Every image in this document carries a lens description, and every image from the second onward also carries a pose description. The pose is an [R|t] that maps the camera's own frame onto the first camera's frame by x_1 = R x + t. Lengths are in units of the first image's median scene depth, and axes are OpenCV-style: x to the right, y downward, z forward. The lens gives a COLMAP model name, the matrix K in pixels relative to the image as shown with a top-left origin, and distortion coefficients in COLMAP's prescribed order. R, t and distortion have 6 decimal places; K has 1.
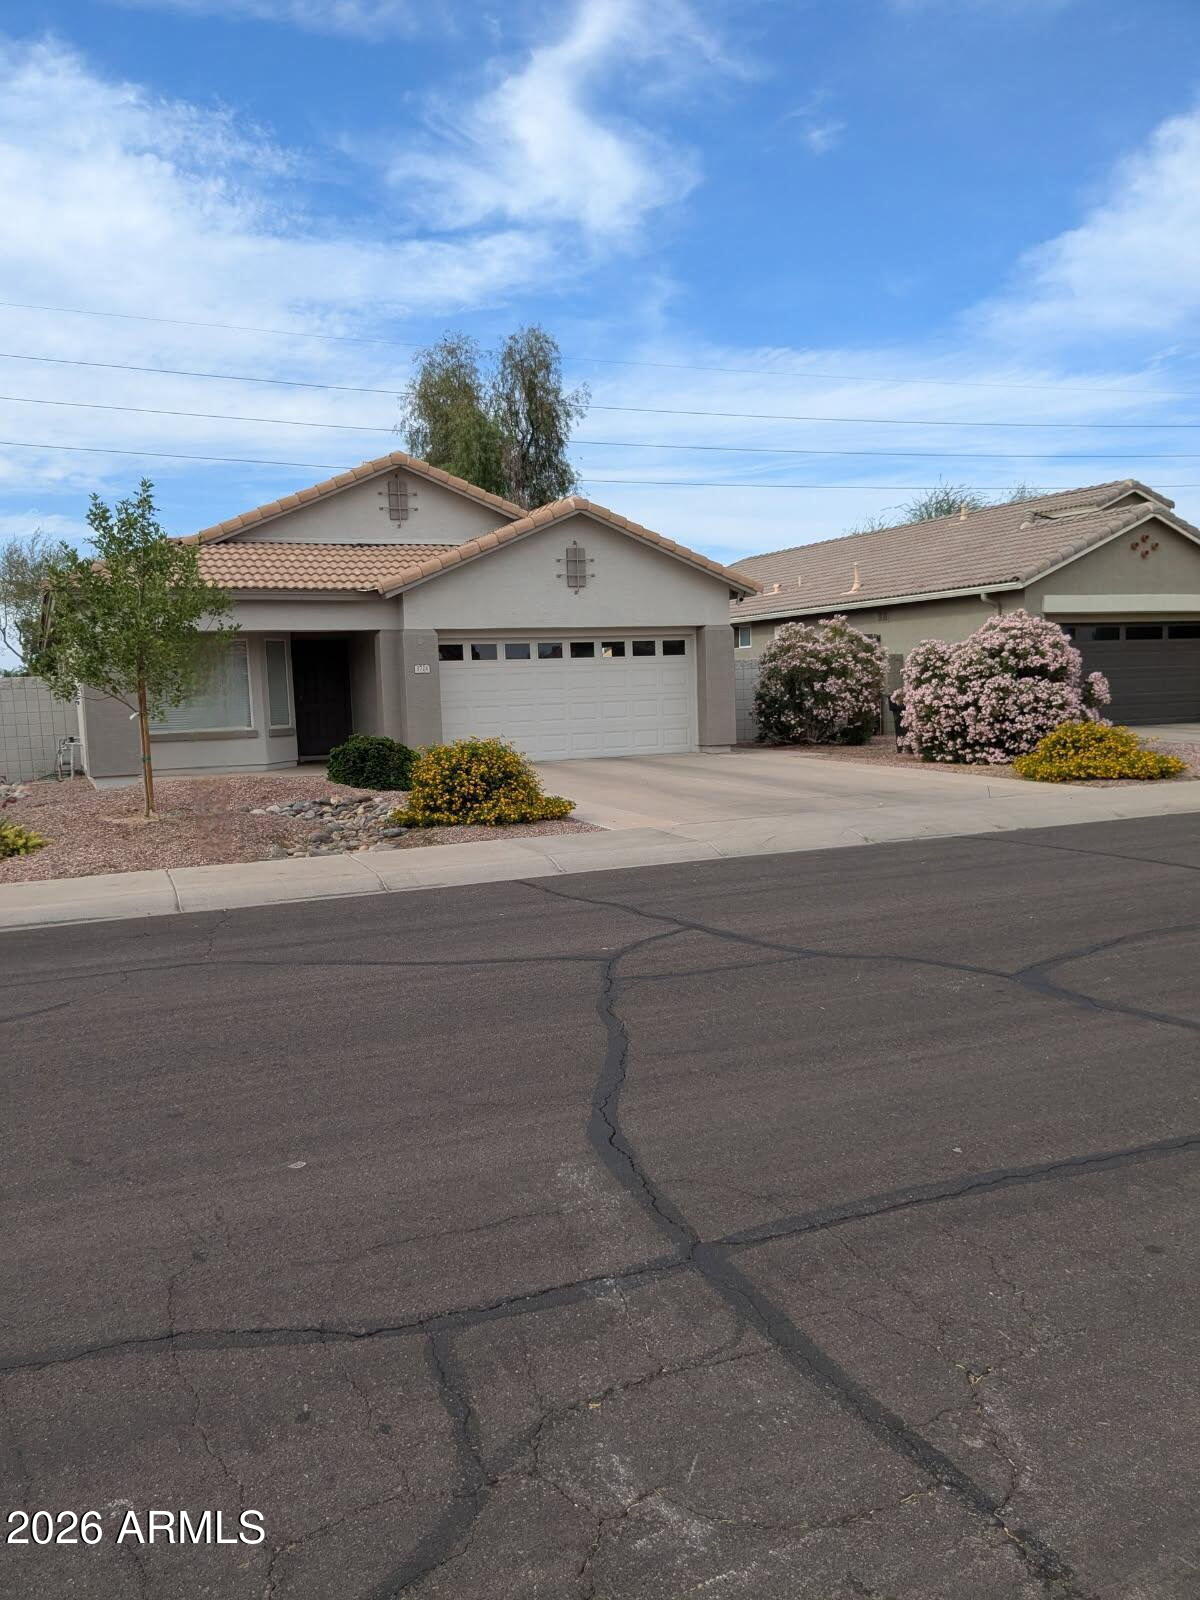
lens RADIAL K [[1225.2, 0, 577.2], [0, 1225.2, 797.0], [0, 0, 1]] dist [0.191990, -0.000338]
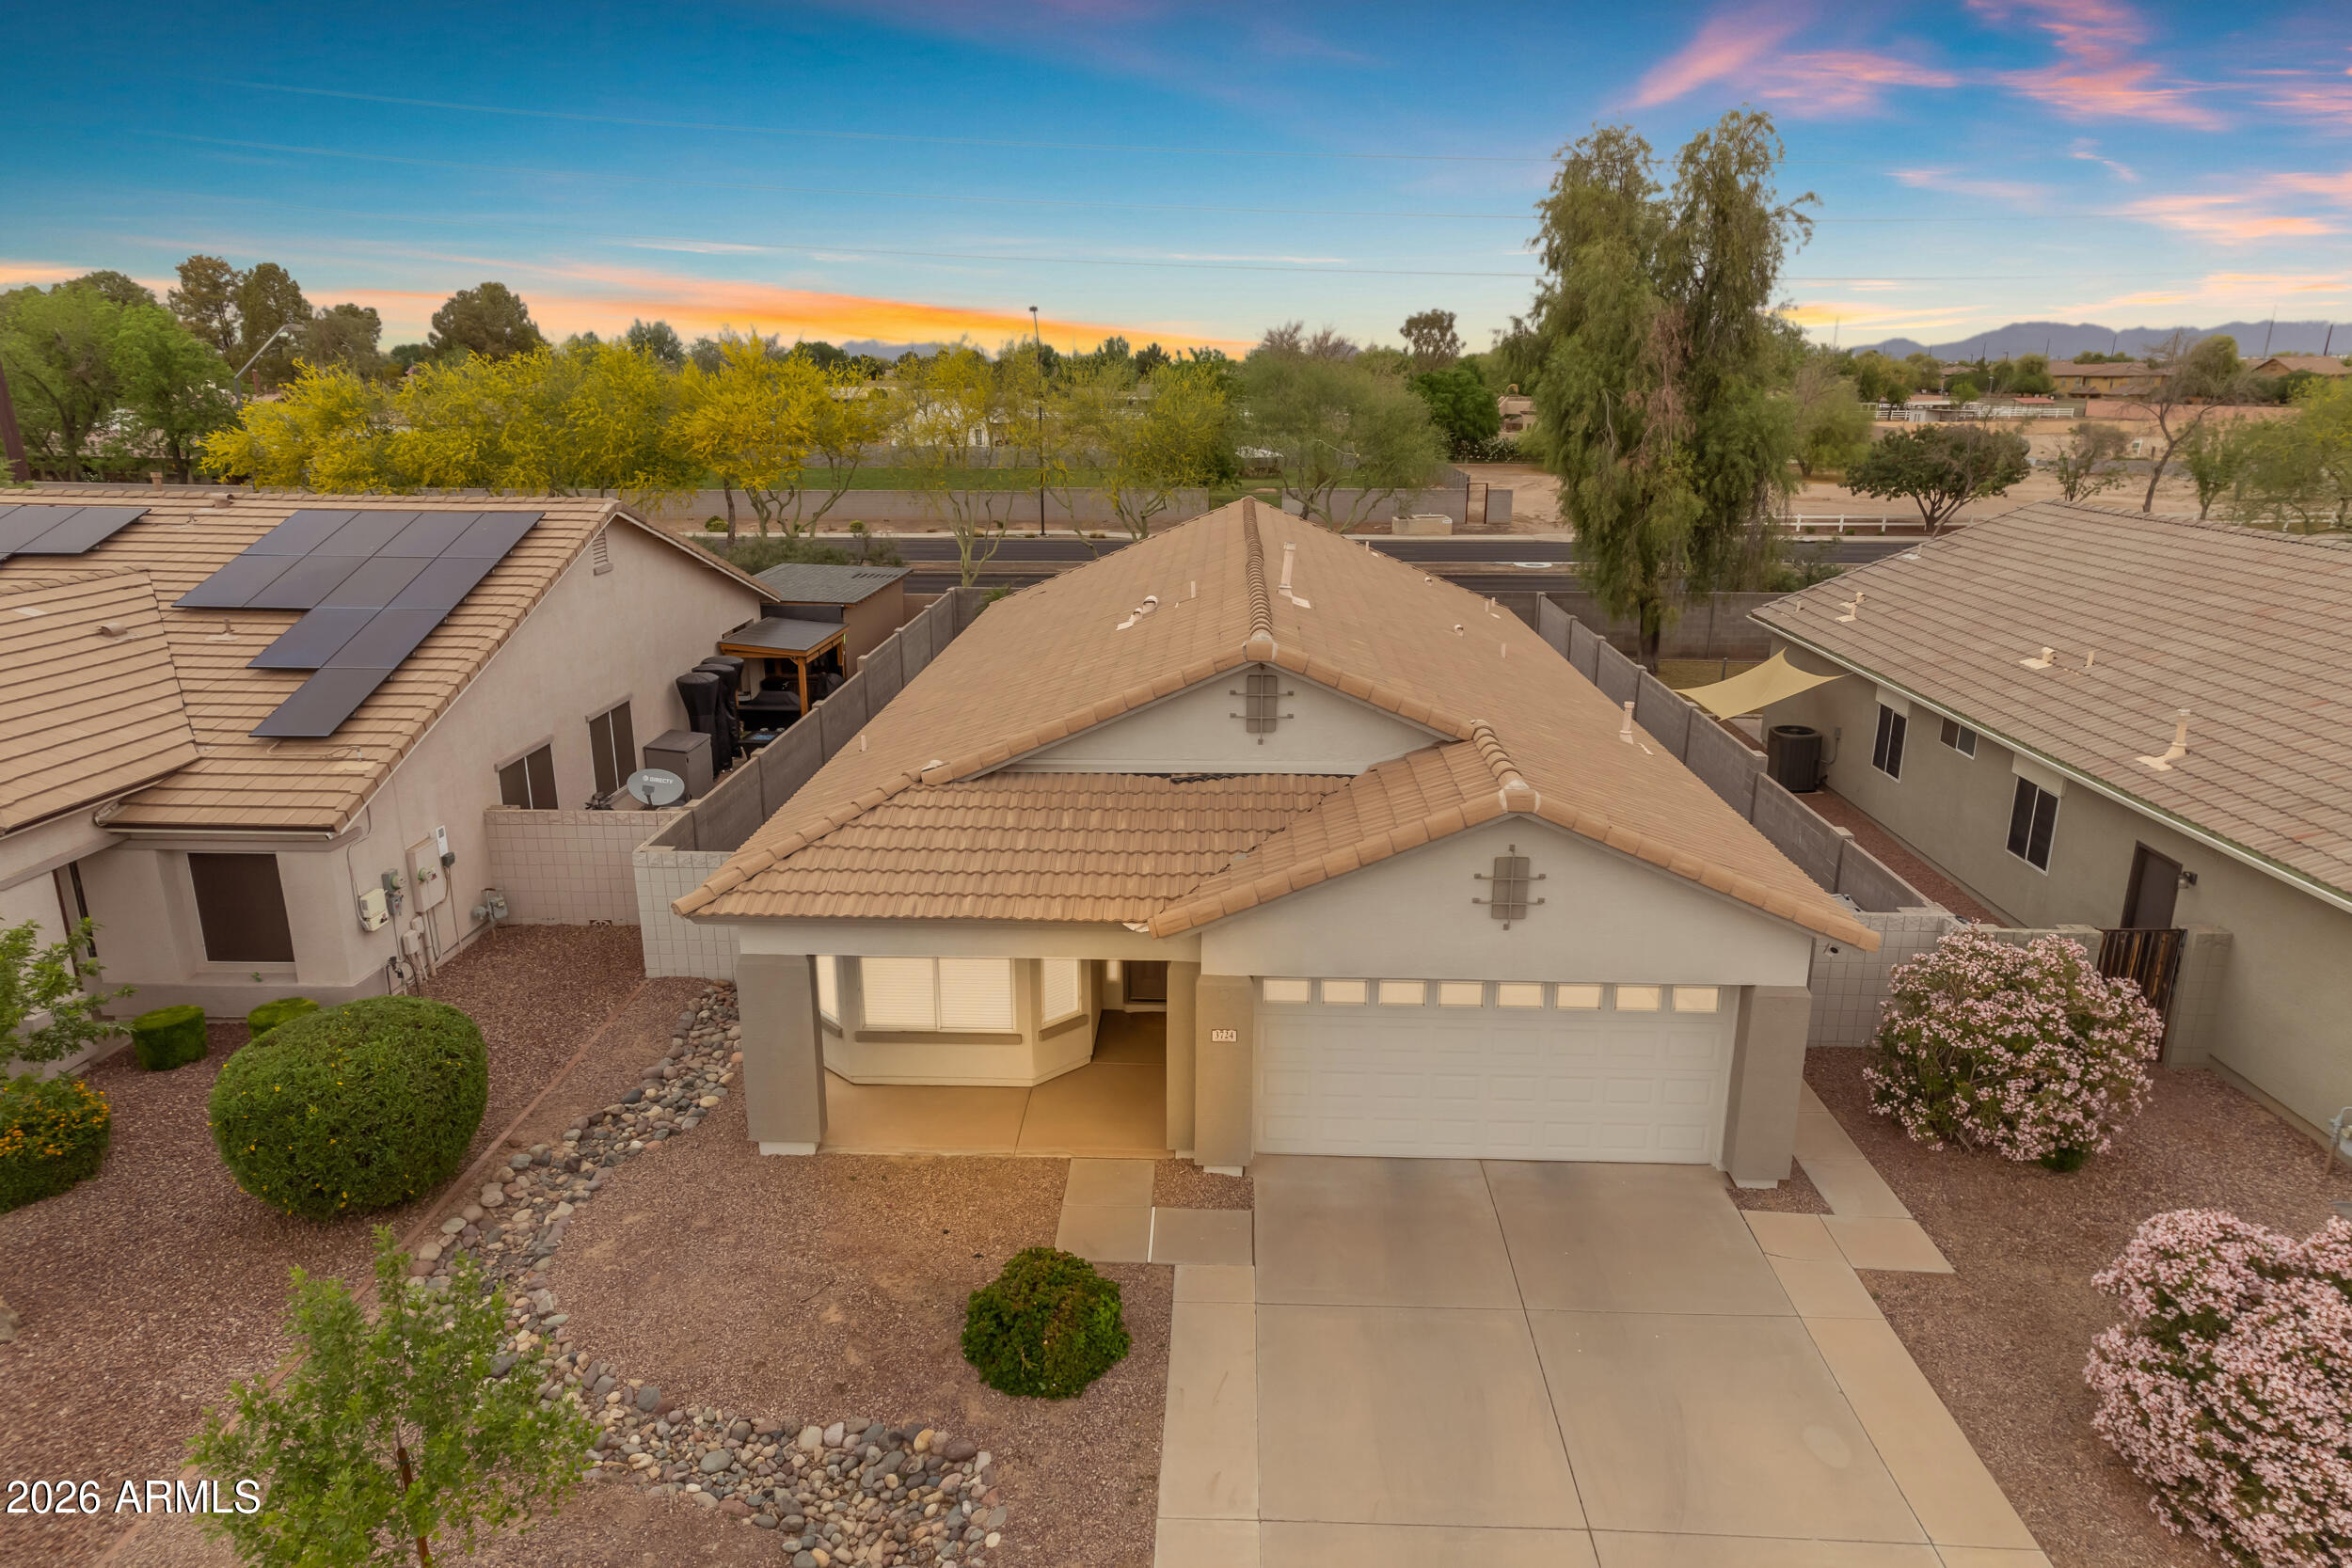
lens RADIAL K [[1486.3, 0, 1175.9], [0, 1486.3, 791.9], [0, 0, 1]] dist [-0.001156, 0.041614]
pose [[0.906013, 0.153433, -0.394461, 0.121102], [-0.073355, 0.974799, 0.210680, -0.354014], [0.416846, -0.161943, 0.894435, 0.309698]]
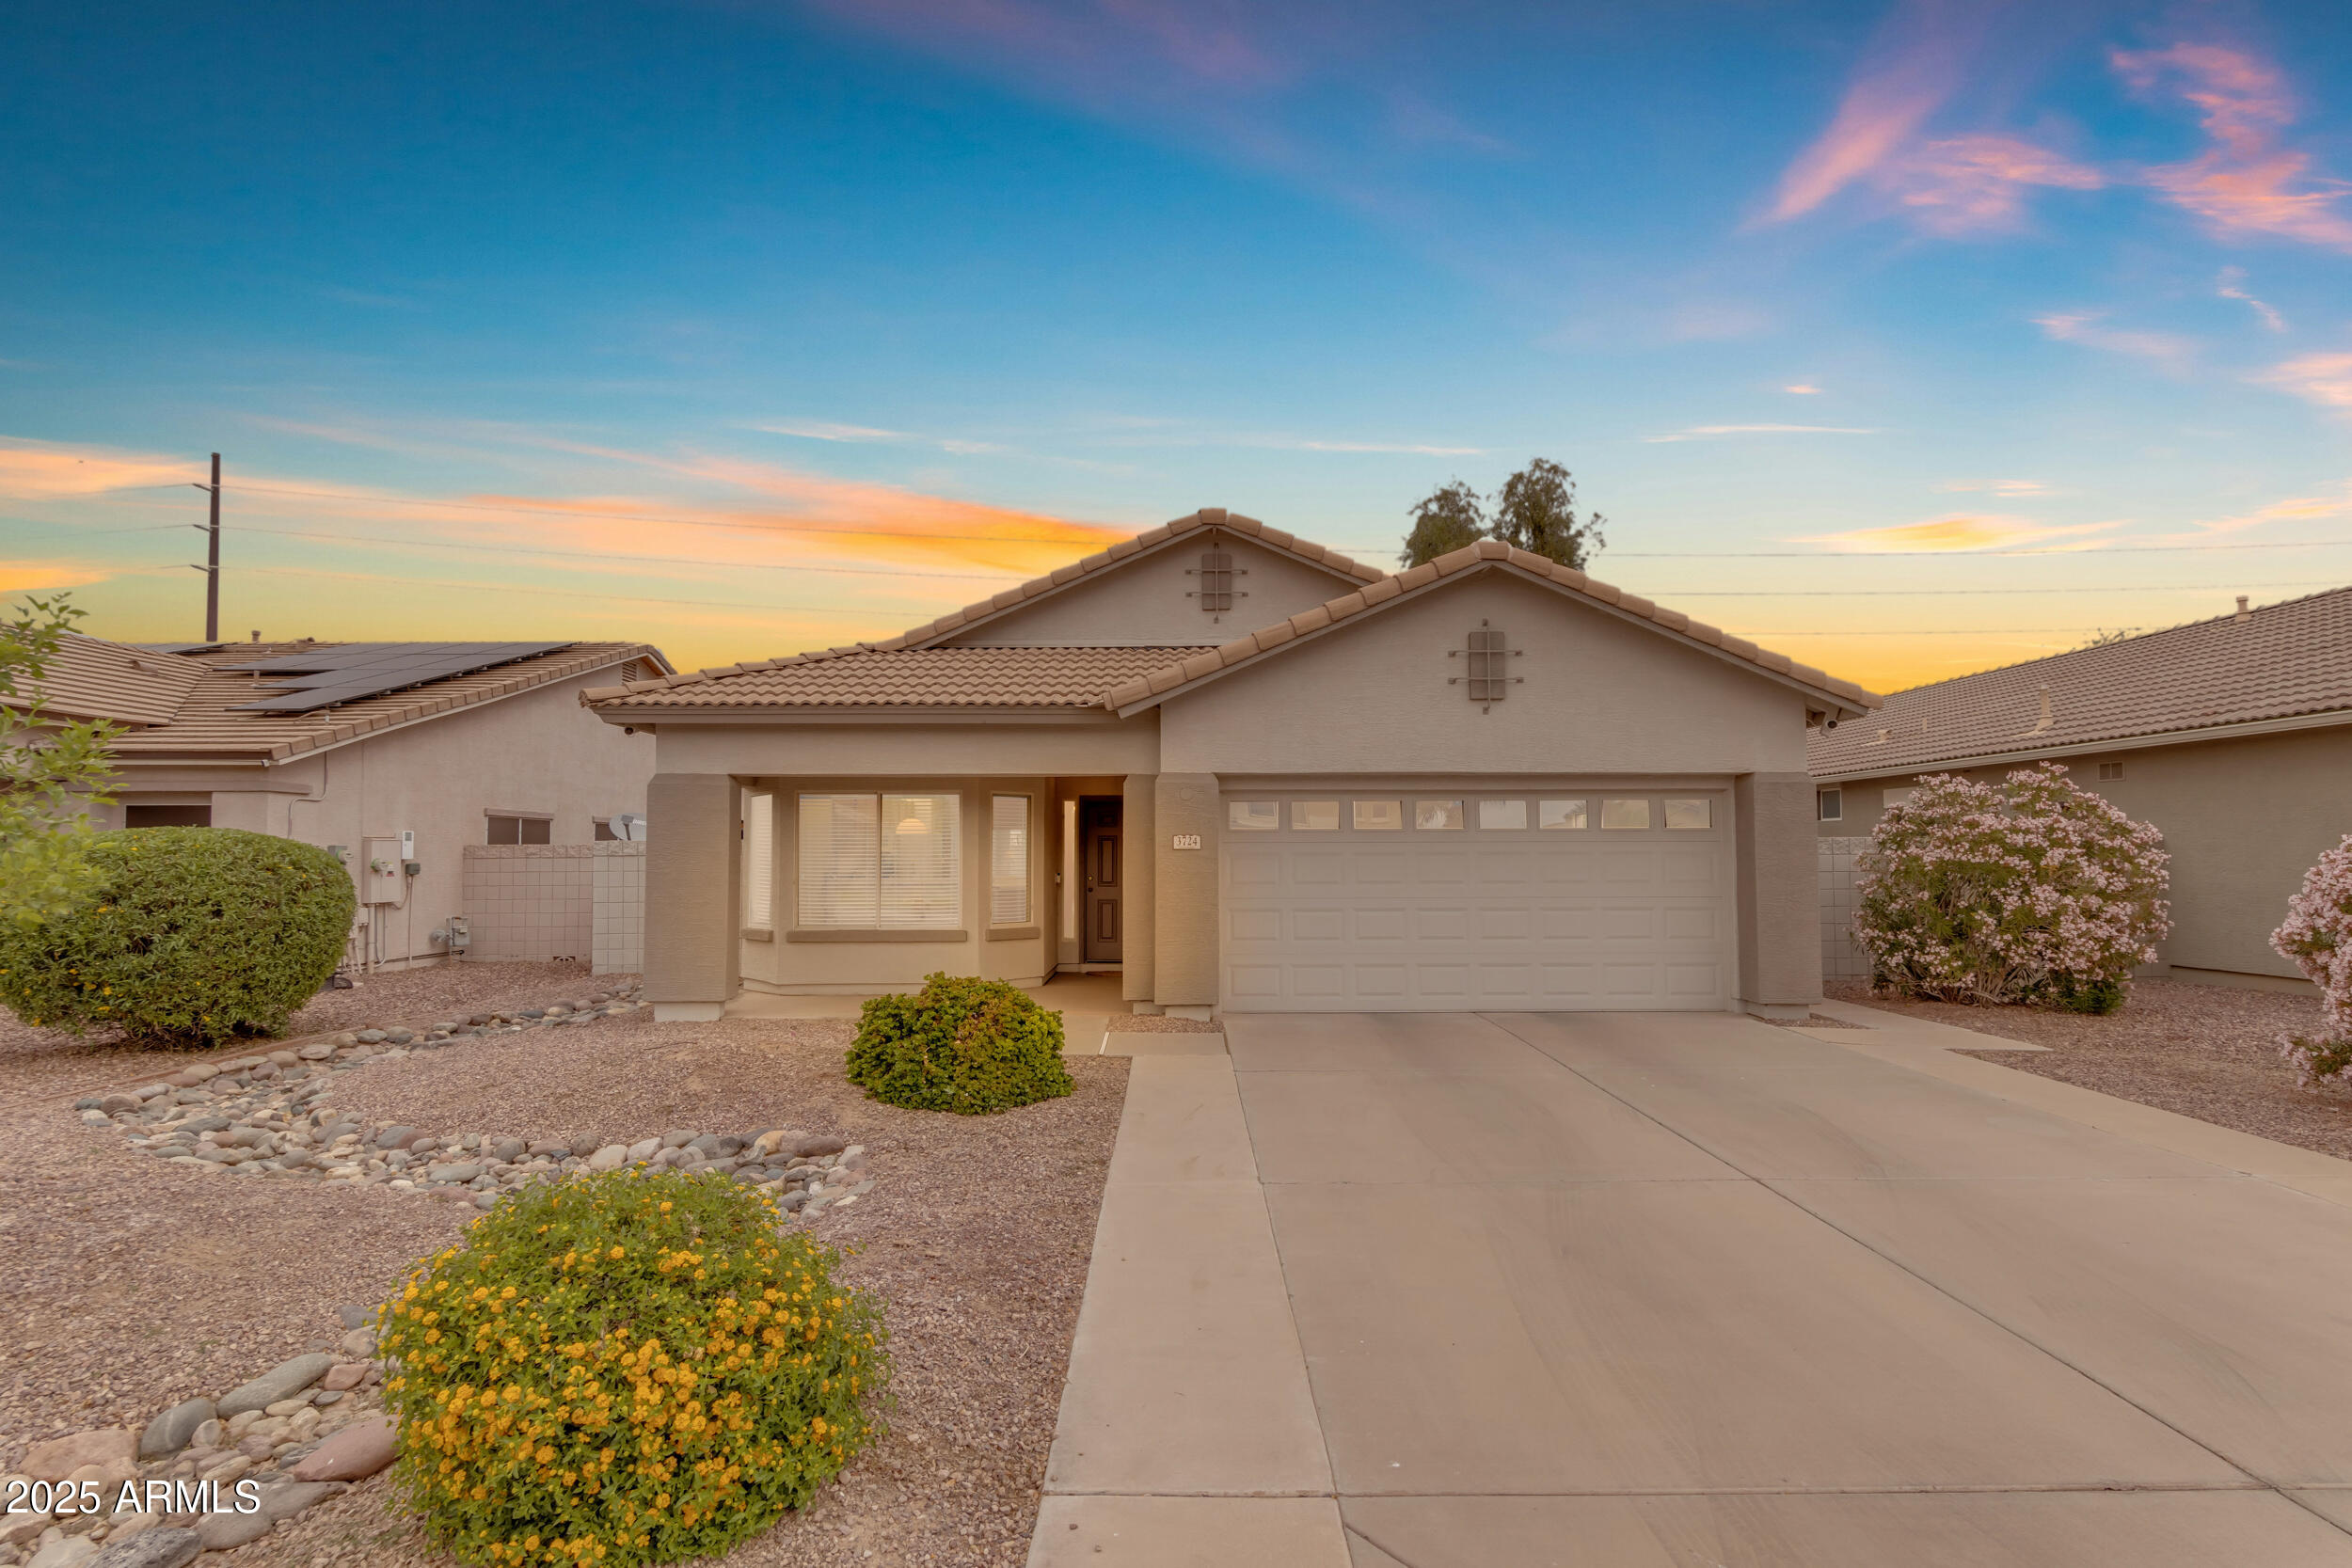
lens RADIAL K [[1101.3, 0, 1181.1], [0, 1101.3, 813.3], [0, 0, 1]] dist [0.001596, 0.000503]
pose [[0.924517, 0.020725, -0.380578, 0.059056], [-0.068297, 0.991367, -0.111924, -0.055898], [0.374973, 0.129468, 0.917951, 0.494179]]
